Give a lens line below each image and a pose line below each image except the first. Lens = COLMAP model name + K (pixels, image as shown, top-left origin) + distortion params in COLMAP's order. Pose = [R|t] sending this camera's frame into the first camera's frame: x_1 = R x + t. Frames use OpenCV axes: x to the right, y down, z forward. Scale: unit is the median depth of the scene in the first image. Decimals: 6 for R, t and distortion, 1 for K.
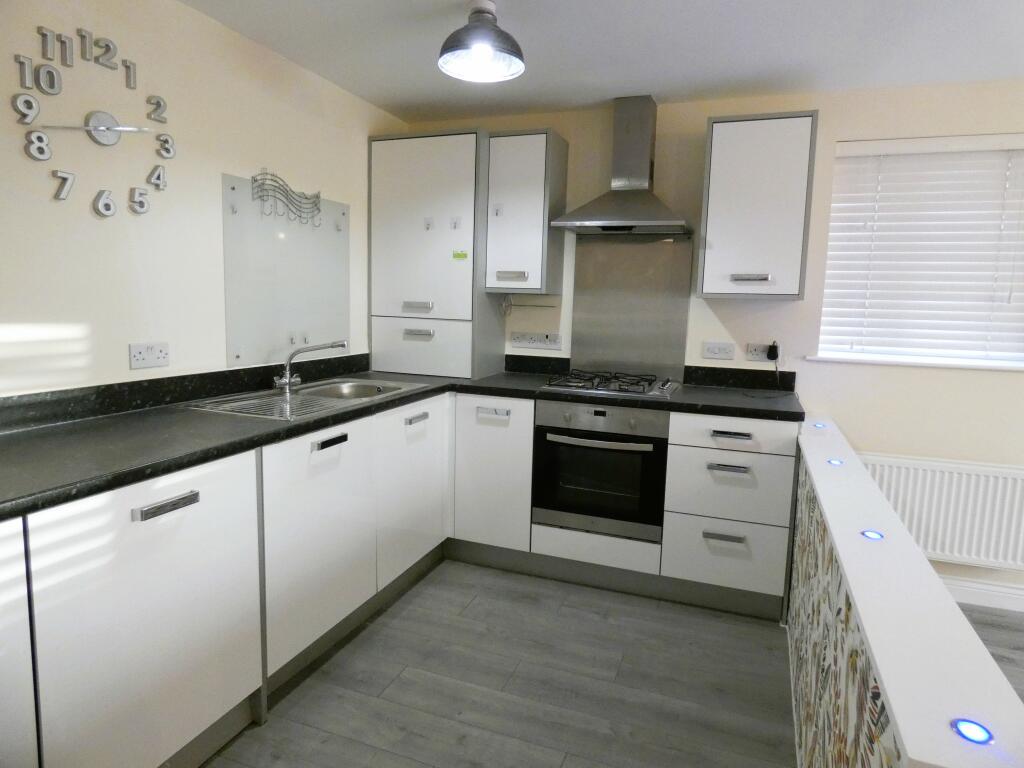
lens RADIAL K [[607.3, 0, 512.0], [0, 607.3, 384.0], [0, 0, 1]] dist [-0.032326, 0.001025]
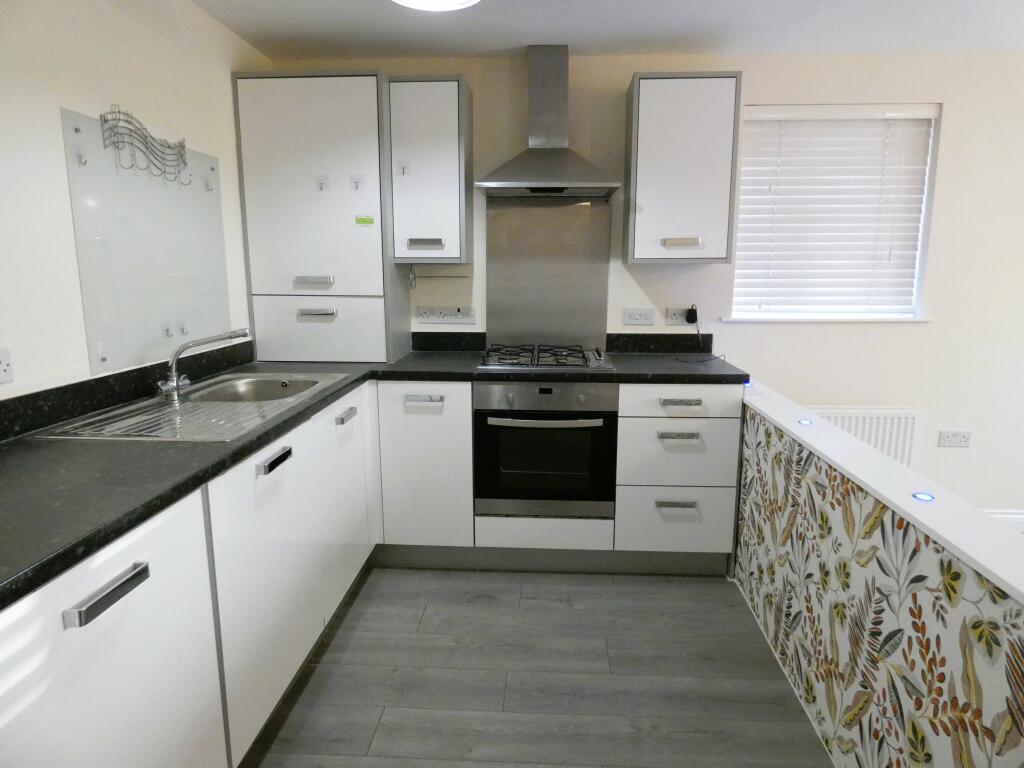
lens RADIAL K [[609.5, 0, 516.1], [0, 609.5, 382.8], [0, 0, 1]] dist [-0.020680, -0.000198]
pose [[0.952105, -0.082854, 0.294333, -0.175188], [0.066787, 0.995697, 0.064247, -0.027921], [-0.298389, -0.041512, 0.953541, 0.119172]]
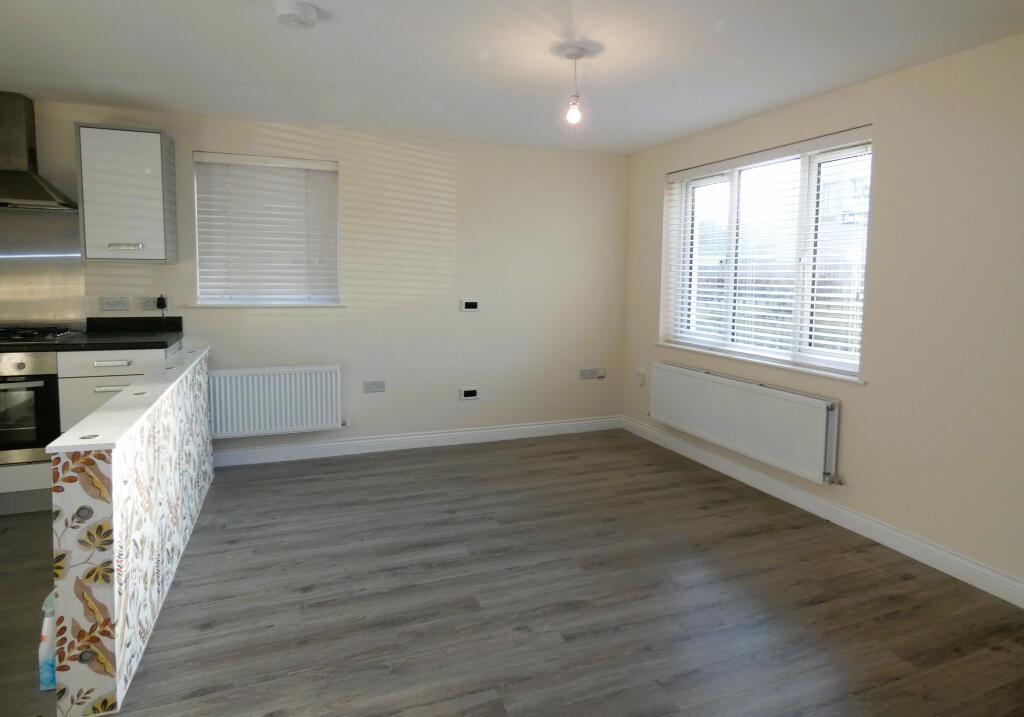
lens RADIAL K [[616.2, 0, 524.8], [0, 616.2, 334.5], [0, 0, 1]] dist [-0.001117, 0.001588]
pose [[0.727150, -0.080605, 0.681730, 0.093728], [0.094452, 0.995385, 0.016945, 0.075835], [-0.679950, 0.052069, 0.731407, -0.577814]]
